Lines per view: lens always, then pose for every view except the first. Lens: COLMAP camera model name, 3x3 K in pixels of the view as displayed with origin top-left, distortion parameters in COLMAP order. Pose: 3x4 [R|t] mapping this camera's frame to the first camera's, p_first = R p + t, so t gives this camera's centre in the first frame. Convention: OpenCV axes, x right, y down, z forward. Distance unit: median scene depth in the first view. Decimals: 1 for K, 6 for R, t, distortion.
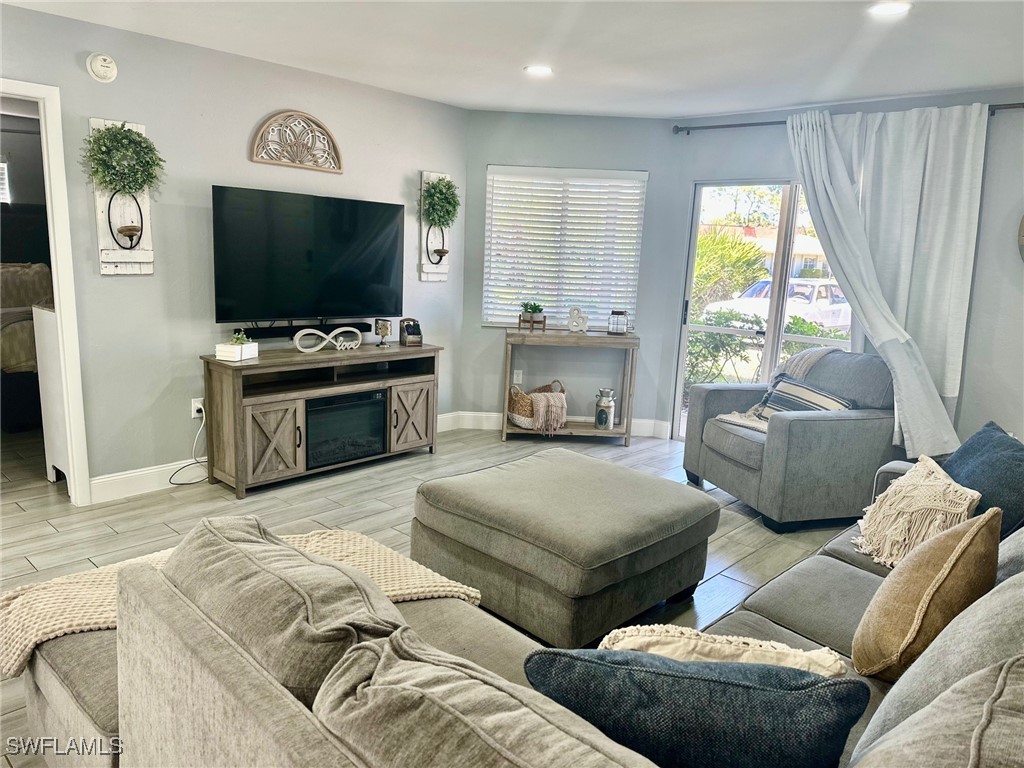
lens RADIAL K [[712.9, 0, 514.6], [0, 712.9, 387.1], [0, 0, 1]] dist [0.125370, -0.180027]
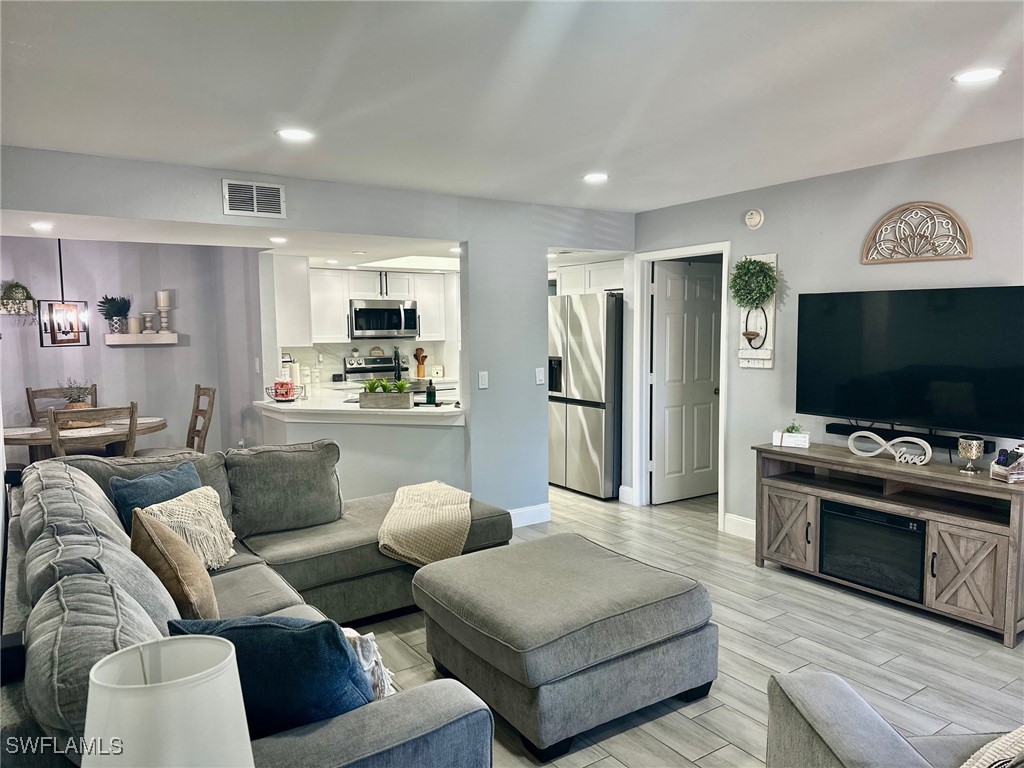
lens RADIAL K [[712.9, 0, 514.6], [0, 712.9, 387.1], [0, 0, 1]] dist [0.125370, -0.180027]
pose [[-0.211227, 0.045233, -0.976390, 0.714854], [-0.191269, 0.977703, 0.086672, -0.129384], [0.958540, 0.205061, -0.197866, 0.728806]]
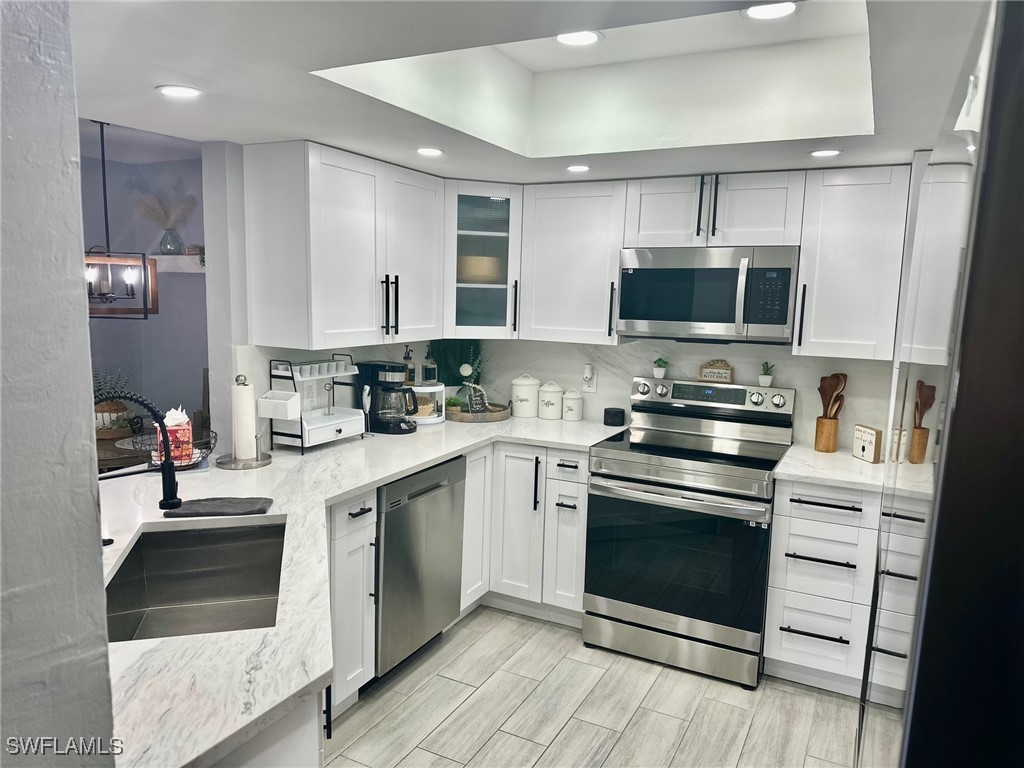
lens RADIAL K [[712.9, 0, 514.6], [0, 712.9, 387.1], [0, 0, 1]] dist [0.125370, -0.180027]
pose [[-0.958422, -0.026593, -0.284111, -0.524562], [-0.116857, 0.944909, 0.305763, -0.187745], [0.260328, 0.326250, -0.908730, 0.675505]]
